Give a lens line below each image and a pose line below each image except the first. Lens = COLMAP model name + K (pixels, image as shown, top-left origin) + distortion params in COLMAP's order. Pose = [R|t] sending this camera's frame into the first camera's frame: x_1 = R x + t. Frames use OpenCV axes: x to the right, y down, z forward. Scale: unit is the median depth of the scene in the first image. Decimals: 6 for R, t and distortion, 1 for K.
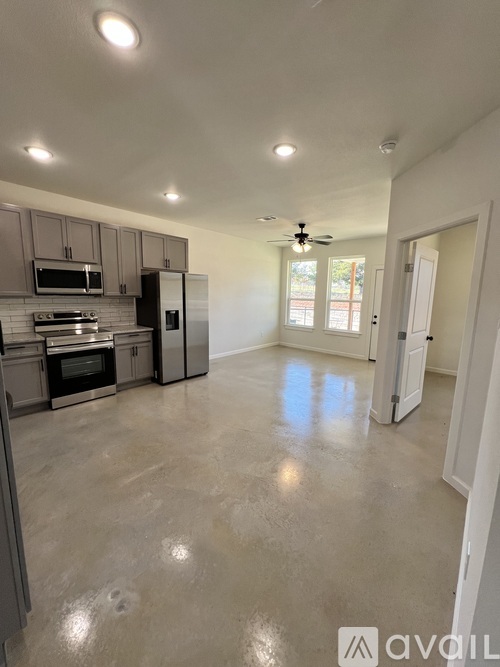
lens RADIAL K [[264.1, 0, 250.0], [0, 264.1, 333.5], [0, 0, 1]] dist [-0.005534, 0.000151]
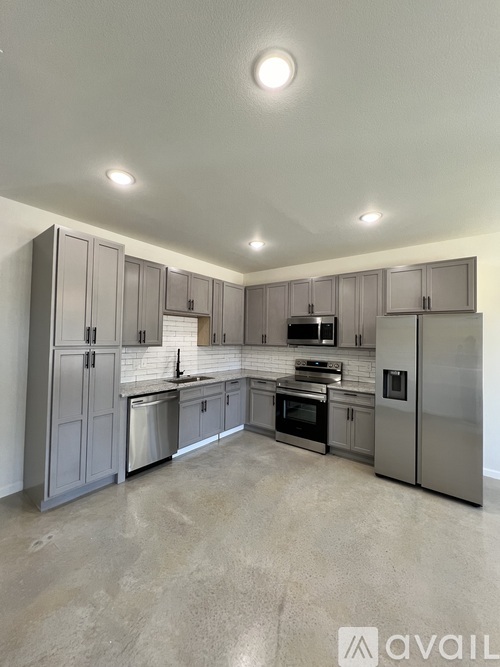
lens RADIAL K [[264.1, 0, 250.0], [0, 264.1, 333.5], [0, 0, 1]] dist [-0.005534, 0.000151]
pose [[0.094863, -0.038294, -0.994754, 0.410701], [-0.170668, 0.983840, -0.054149, -0.093786], [0.980752, 0.174909, 0.086794, 0.654478]]
